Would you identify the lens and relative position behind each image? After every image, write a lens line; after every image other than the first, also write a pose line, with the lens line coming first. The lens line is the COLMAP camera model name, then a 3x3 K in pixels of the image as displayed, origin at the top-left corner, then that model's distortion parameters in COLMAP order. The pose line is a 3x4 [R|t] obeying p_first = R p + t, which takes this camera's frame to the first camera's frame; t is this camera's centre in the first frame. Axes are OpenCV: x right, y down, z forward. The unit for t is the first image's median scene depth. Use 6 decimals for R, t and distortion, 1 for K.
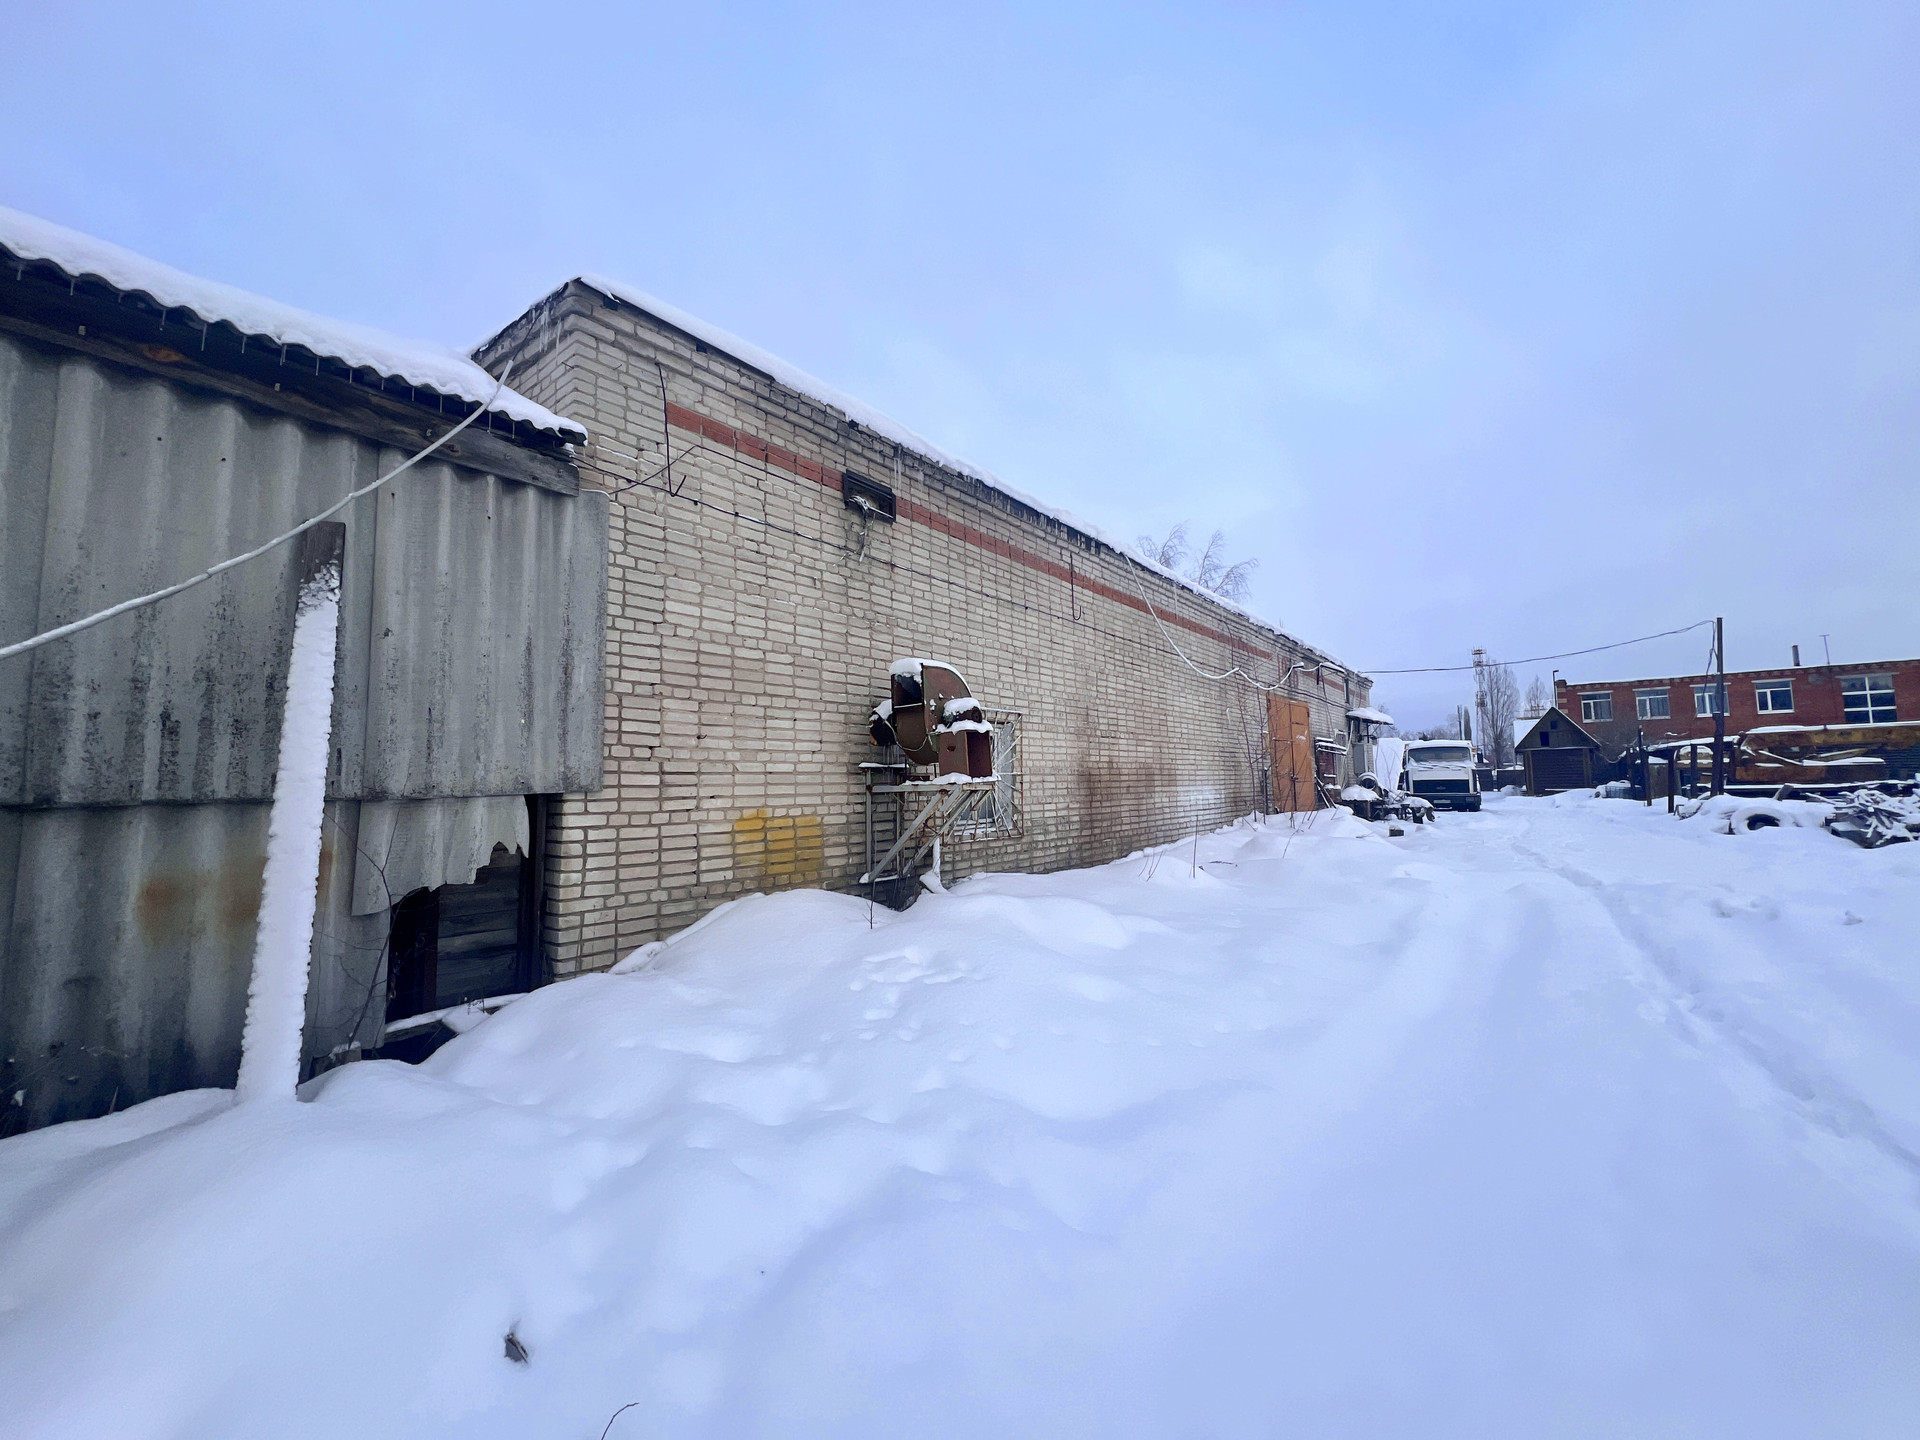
lens RADIAL K [[769.9, 0, 960.0], [0, 769.9, 720.0], [0, 0, 1]] dist [0.000575, 0.000100]
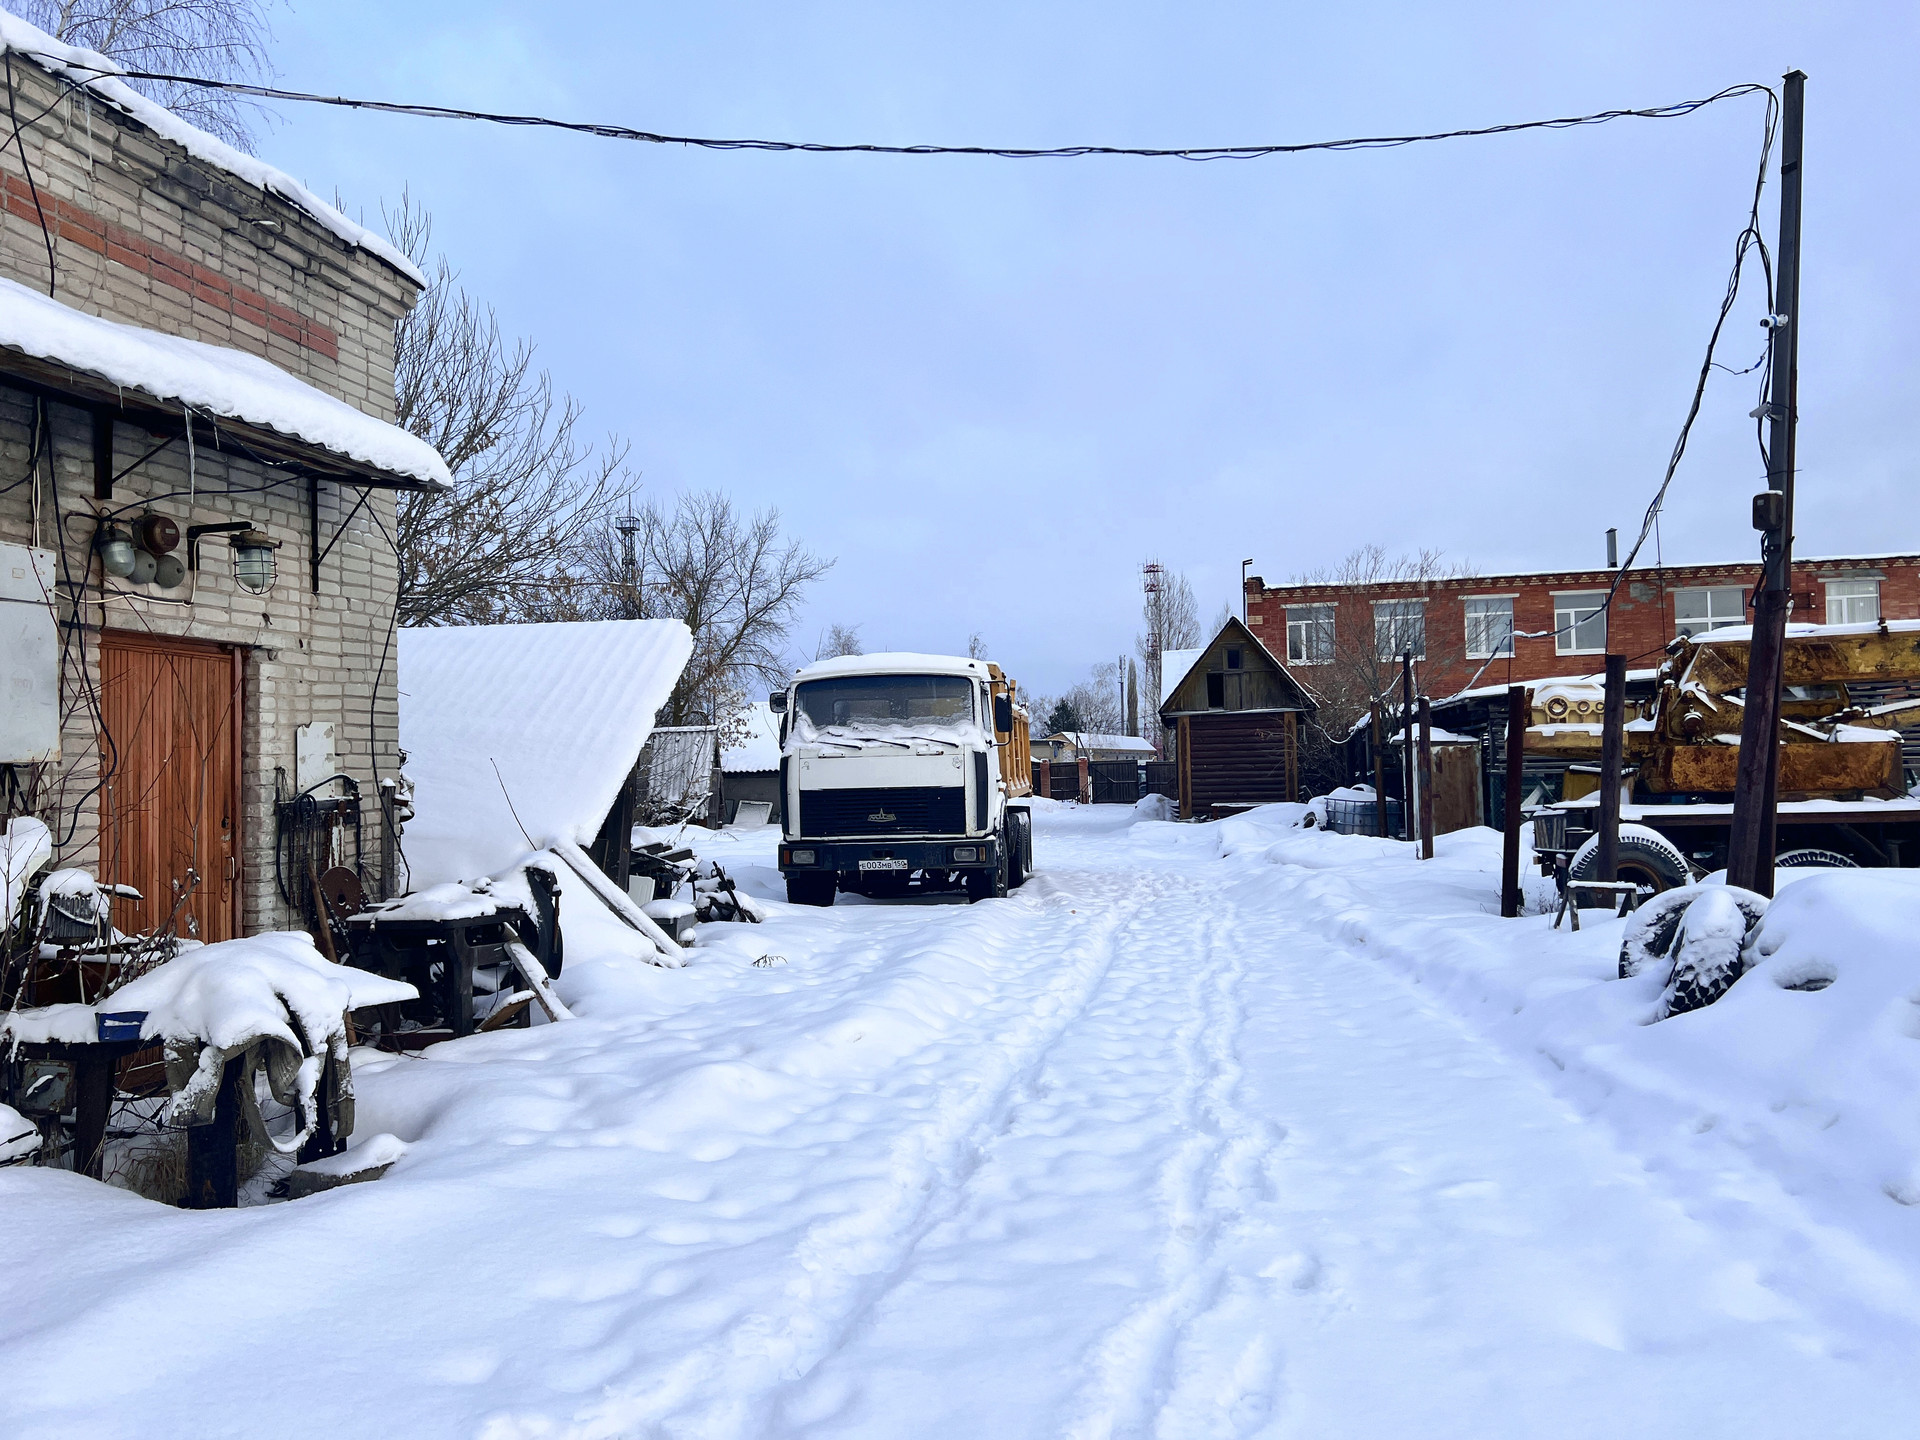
lens RADIAL K [[1434.7, 0, 960.0], [0, 1434.7, 720.0], [0, 0, 1]] dist [0.005323, 0.001308]
pose [[0.897351, 0.016203, 0.441019, 0.319139], [-0.031427, 0.999135, 0.027238, 0.028482], [-0.440196, -0.038302, 0.897084, 0.393981]]
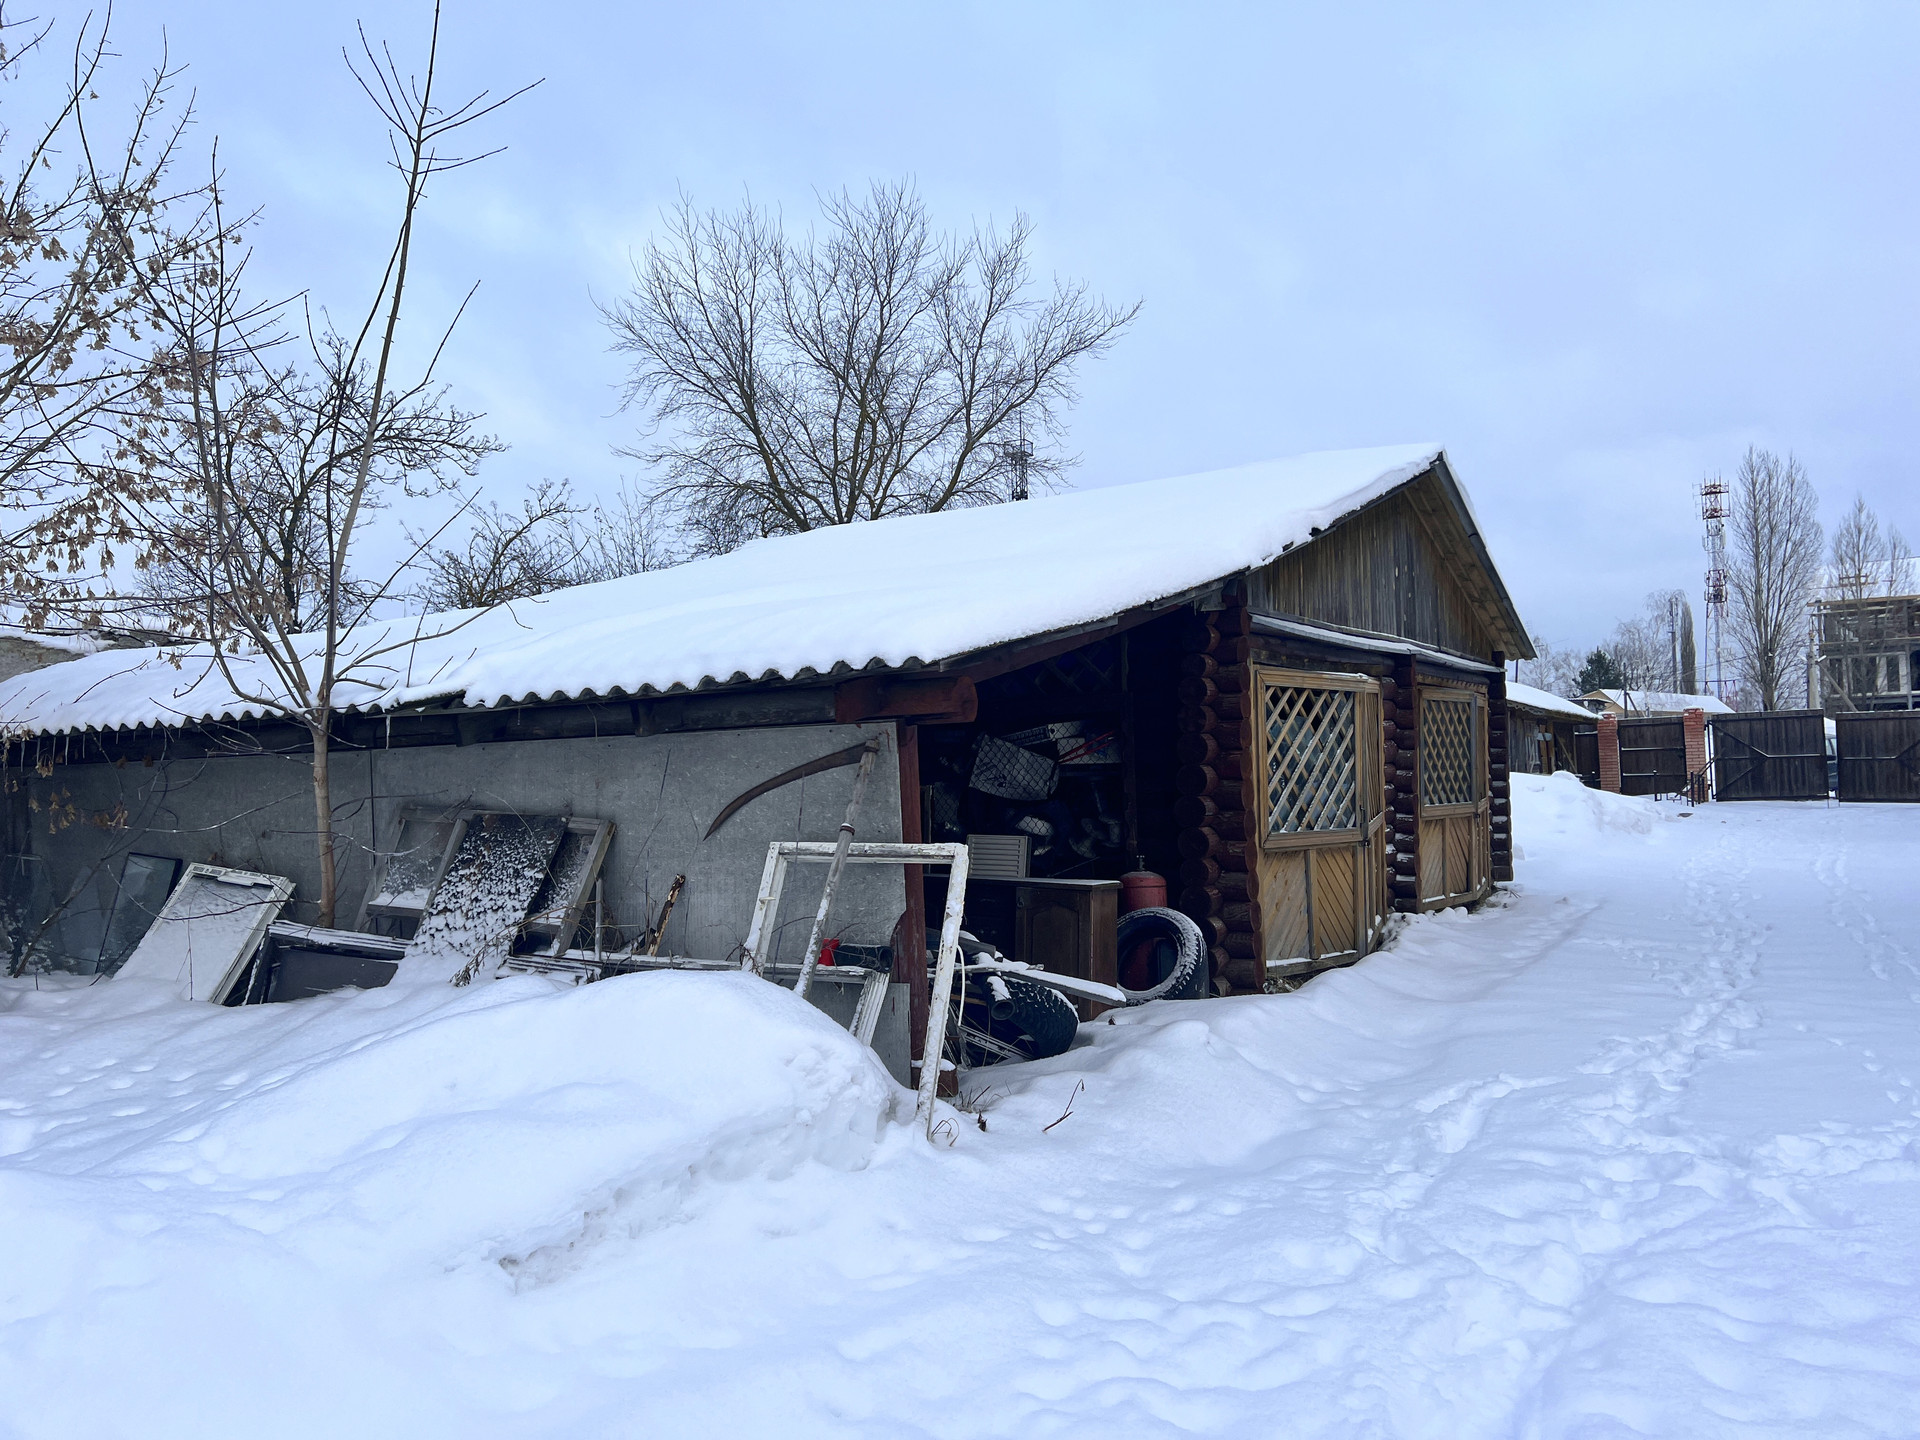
lens RADIAL K [[1423.1, 0, 930.6], [0, 1423.1, 725.5], [0, 0, 1]] dist [0.124587, -0.178186]
pose [[0.994391, -0.010673, 0.105230, 0.653944], [0.005473, 0.998755, 0.049577, 0.078456], [-0.105628, -0.048723, 0.993211, 1.034311]]
